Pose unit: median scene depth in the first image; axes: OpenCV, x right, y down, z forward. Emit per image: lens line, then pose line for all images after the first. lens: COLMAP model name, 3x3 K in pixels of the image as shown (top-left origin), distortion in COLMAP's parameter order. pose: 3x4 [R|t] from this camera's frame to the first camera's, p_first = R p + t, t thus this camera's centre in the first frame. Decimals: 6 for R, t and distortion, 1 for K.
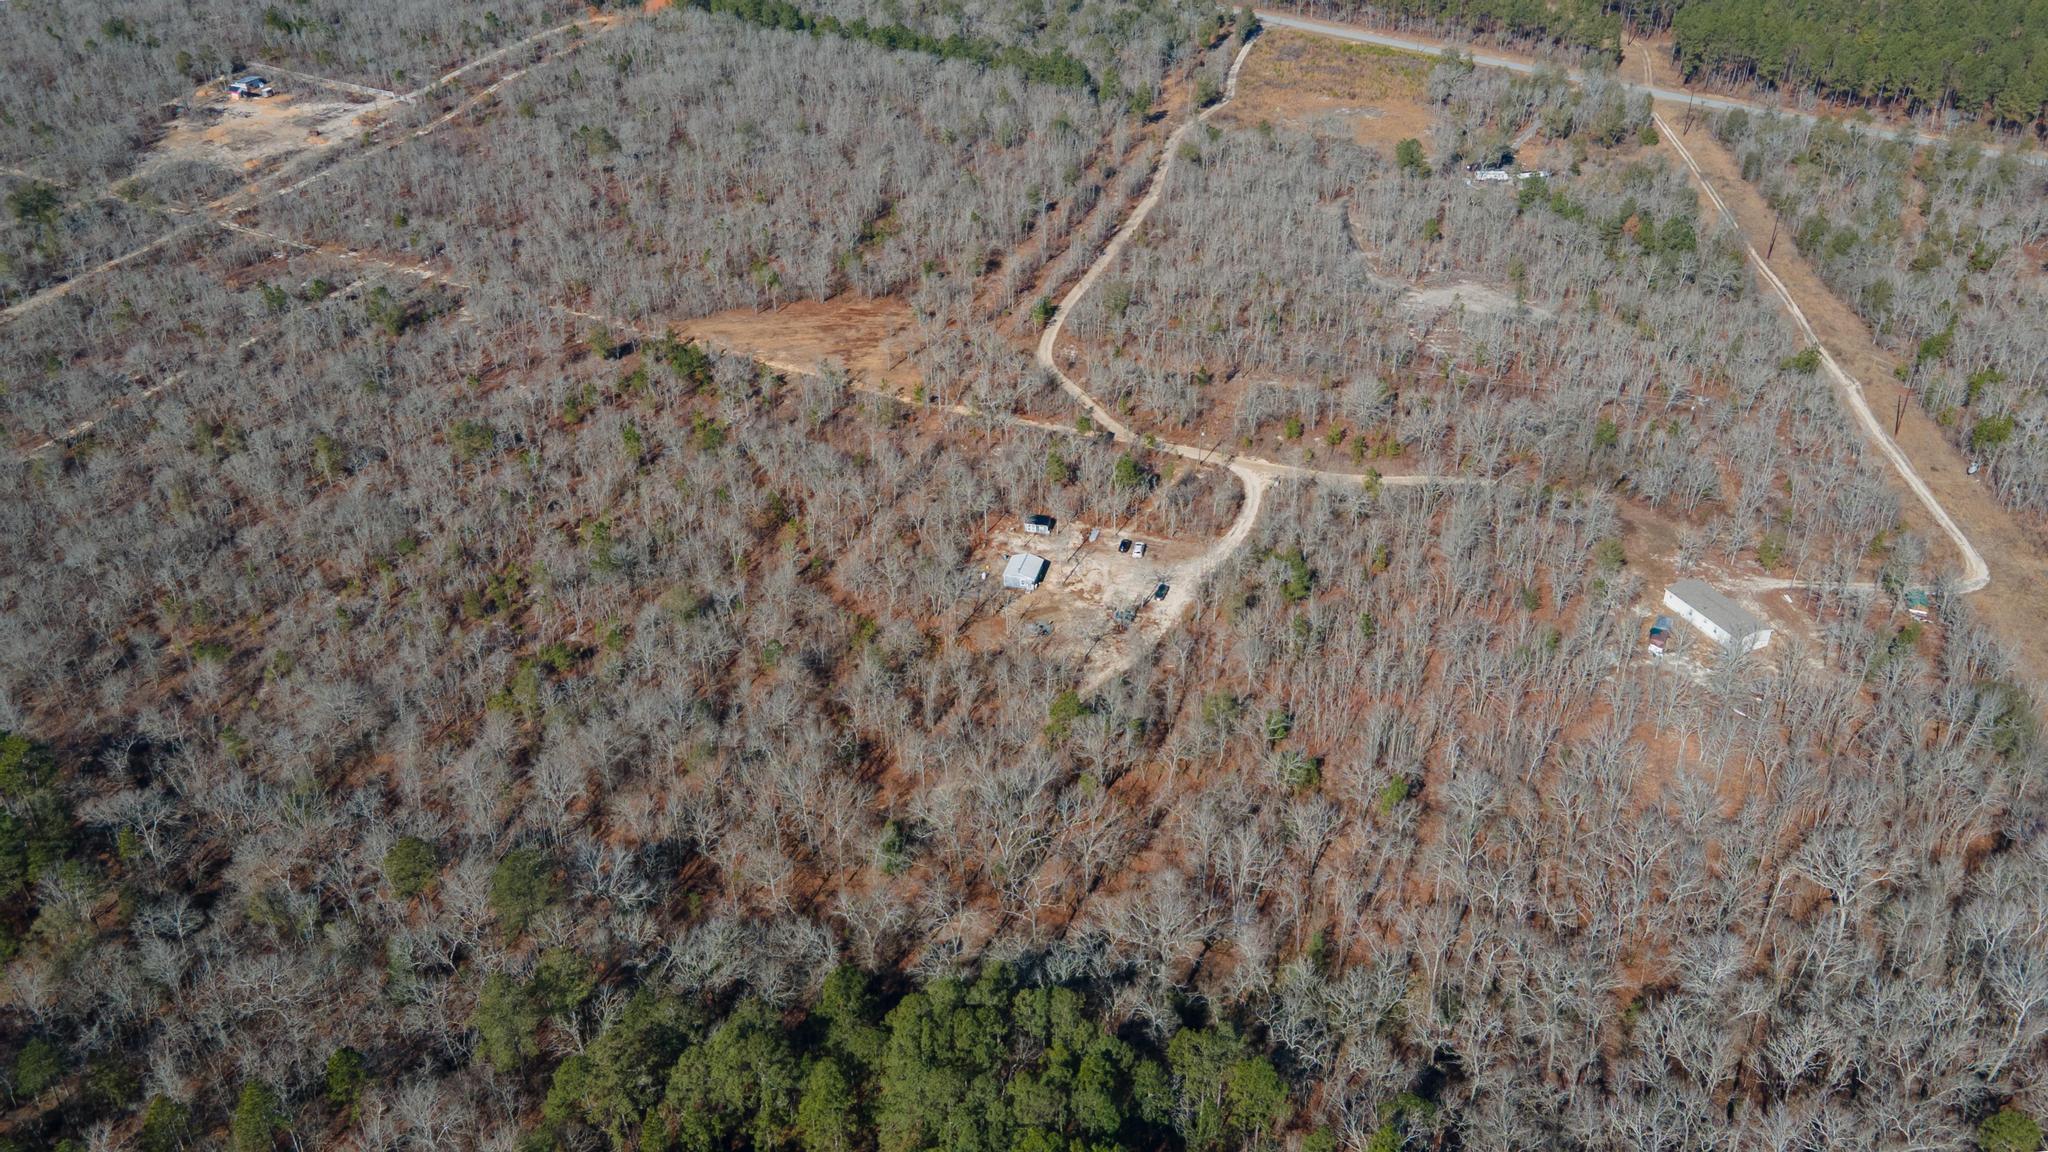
lens RADIAL K [[1555.6, 0, 1024.0], [0, 1555.6, 576.0], [0, 0, 1]] dist [-0.011234, 0.045056]
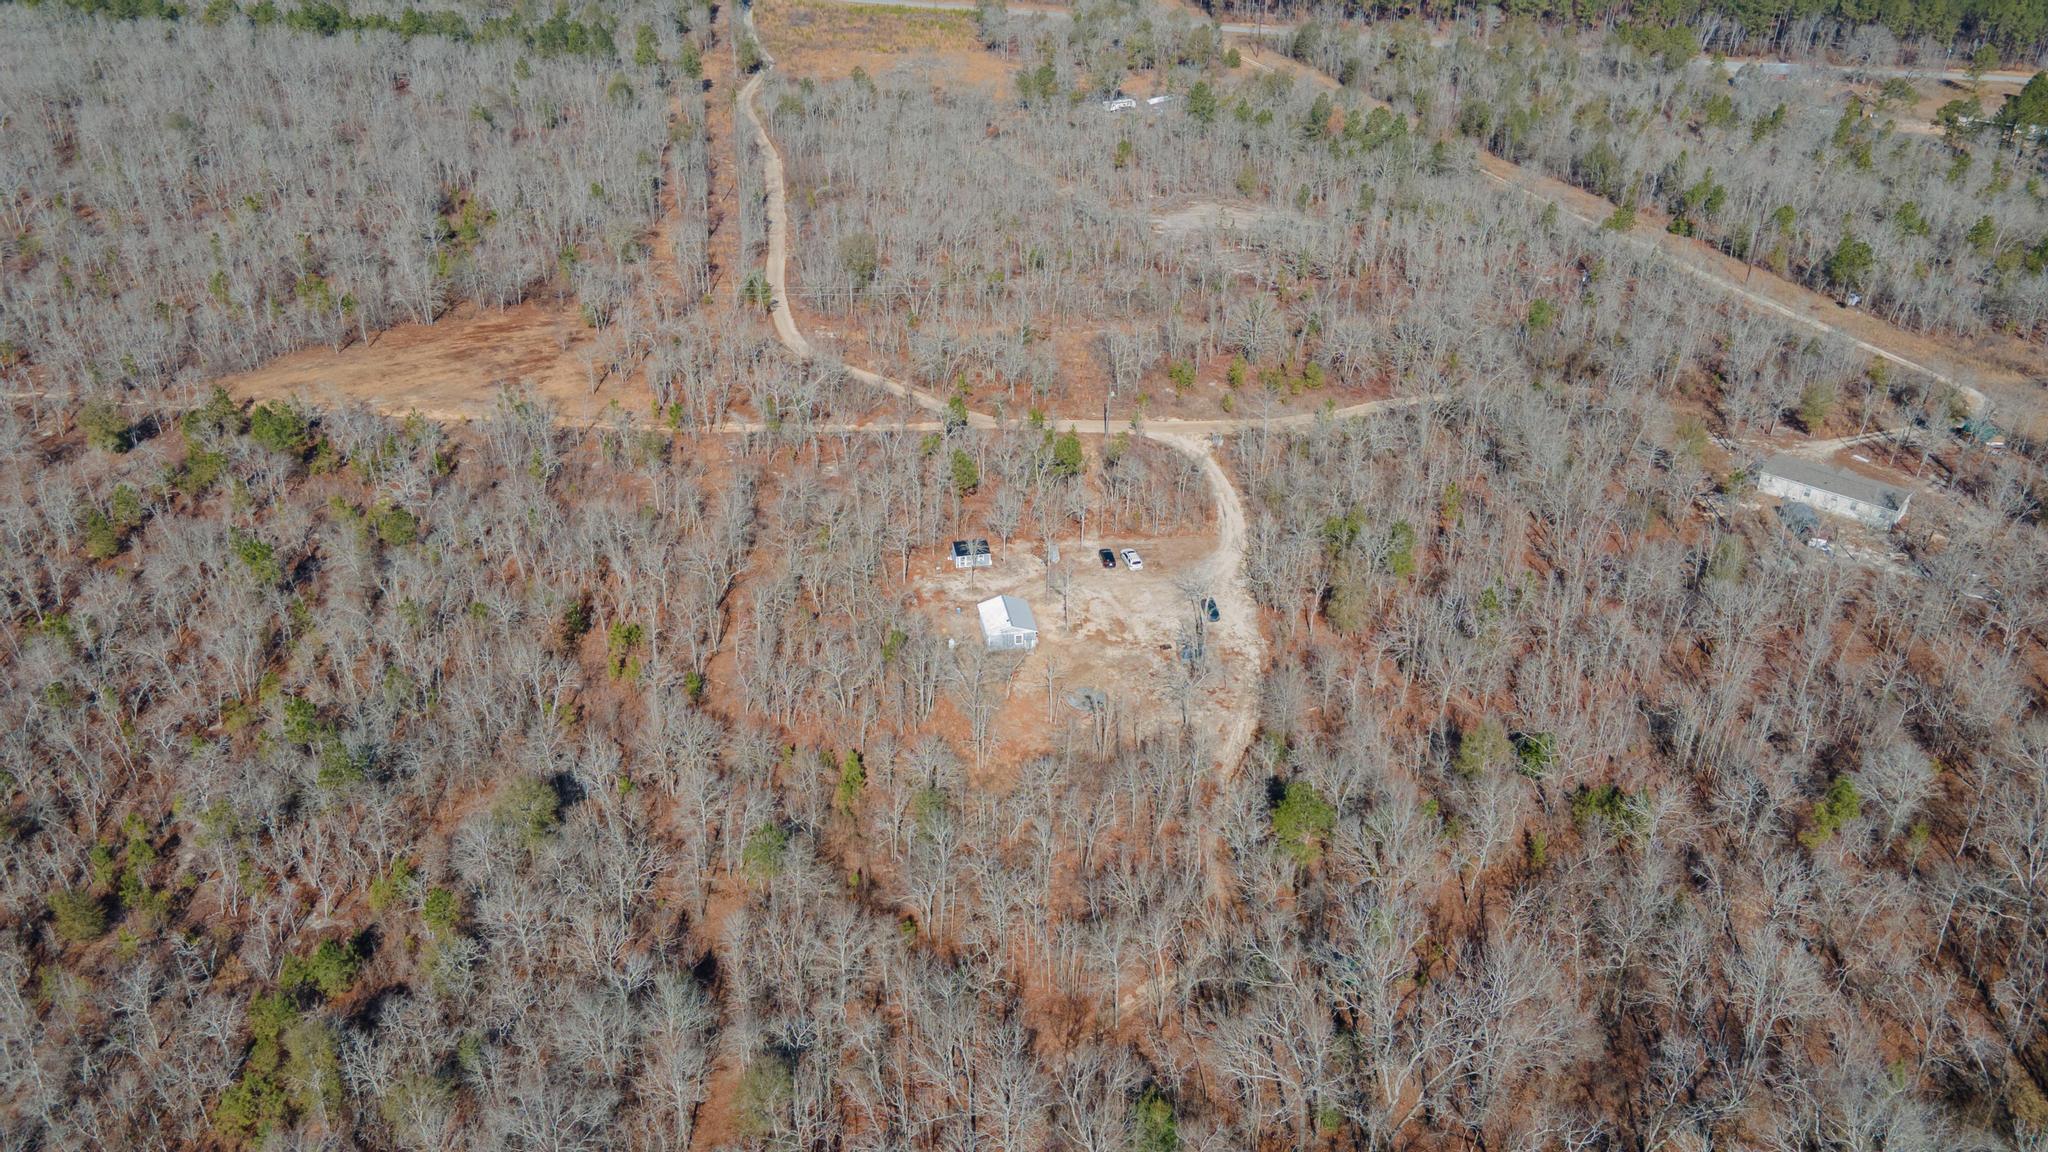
lens RADIAL K [[1523.7, 0, 1024.0], [0, 1523.7, 576.0], [0, 0, 1]] dist [-0.007512, 0.035386]
pose [[0.906621, -0.202476, 0.370191, -0.170841], [0.211656, 0.977211, 0.016127, -0.023647], [-0.365020, 0.063732, 0.928816, 0.299362]]
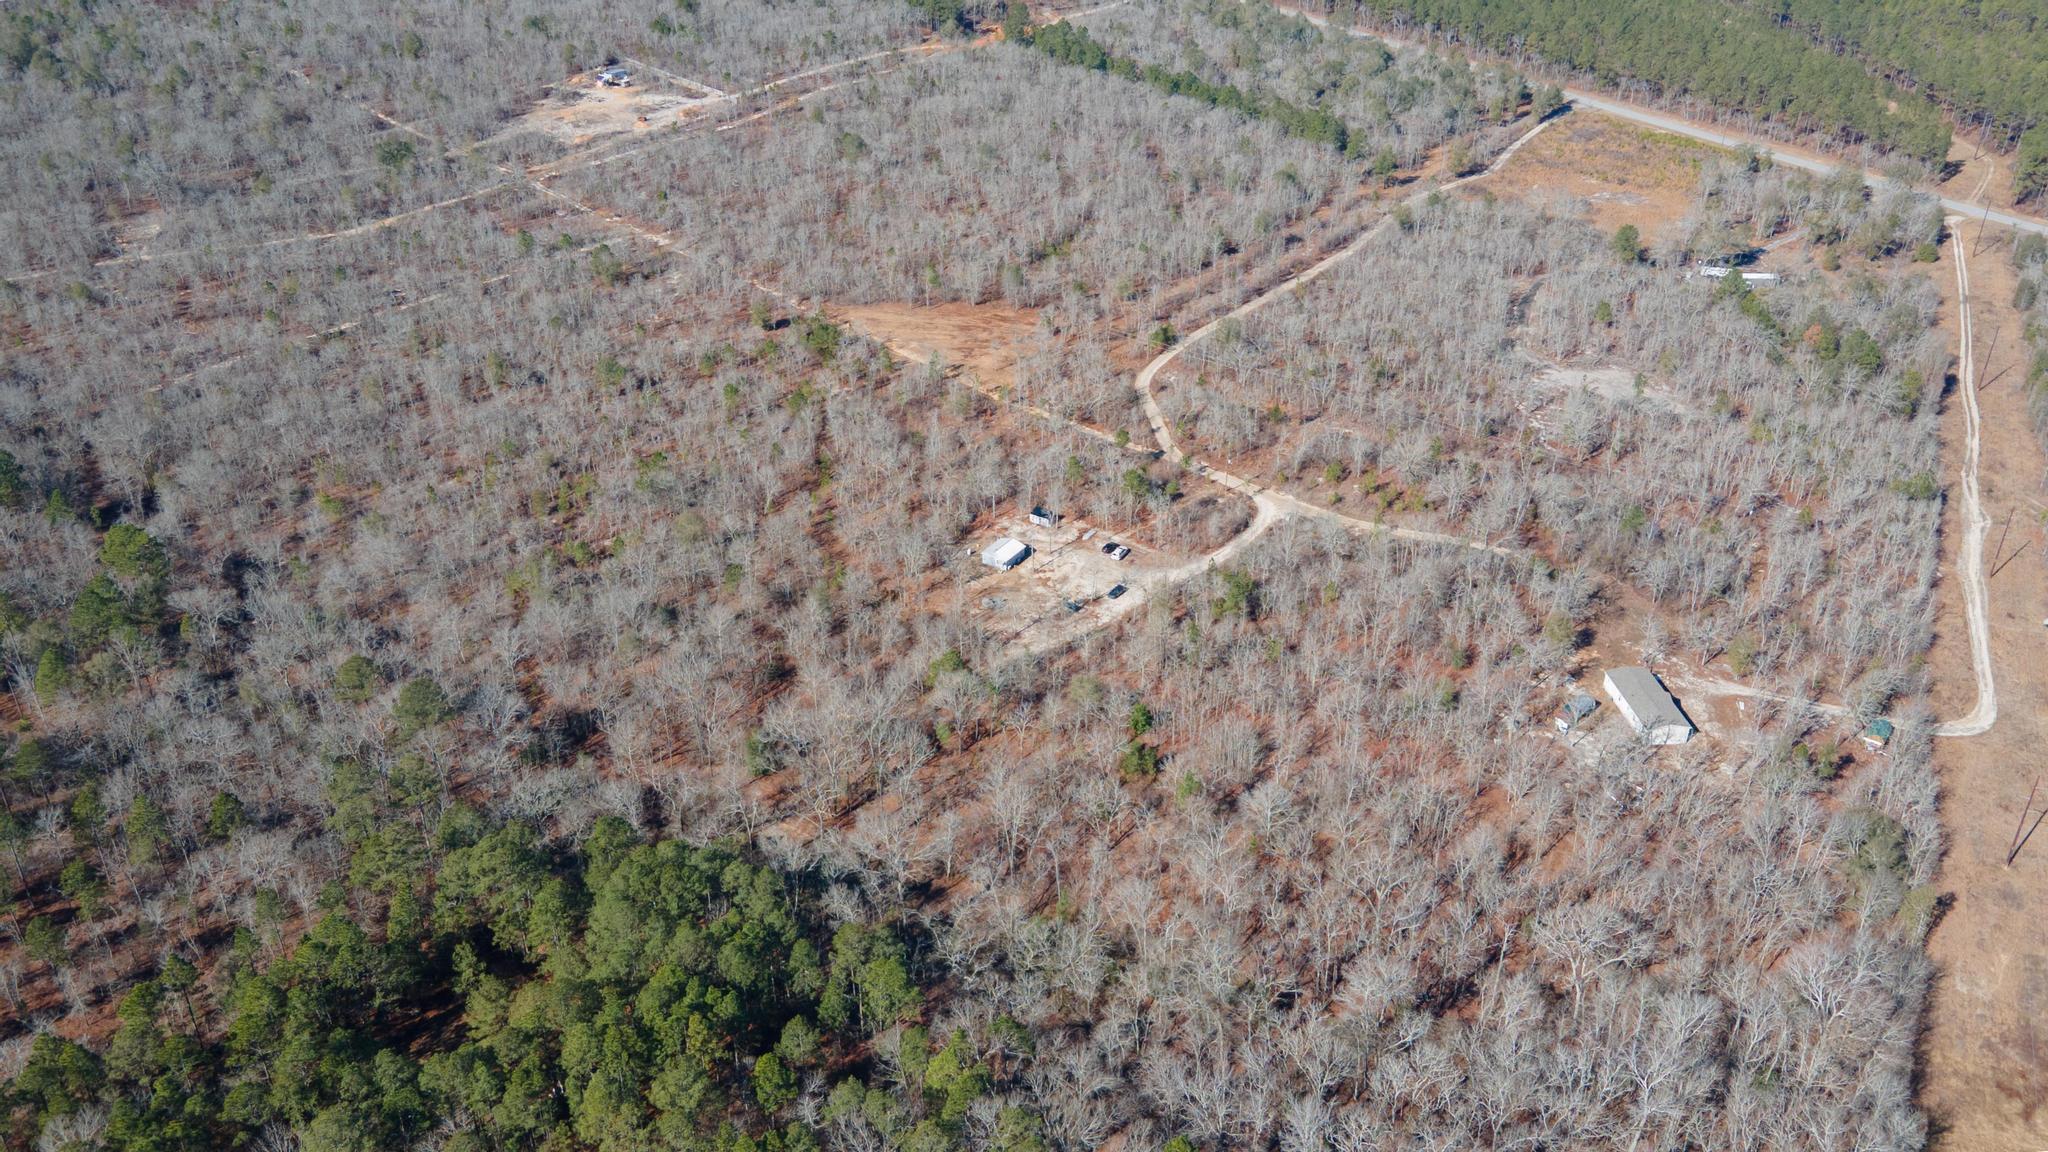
lens RADIAL K [[1523.7, 0, 1024.0], [0, 1523.7, 576.0], [0, 0, 1]] dist [-0.007512, 0.035386]
pose [[0.955710, 0.164451, -0.244078, 0.207648], [-0.170827, 0.985288, -0.005034, 0.011769], [0.239659, 0.046506, 0.969743, -0.025593]]
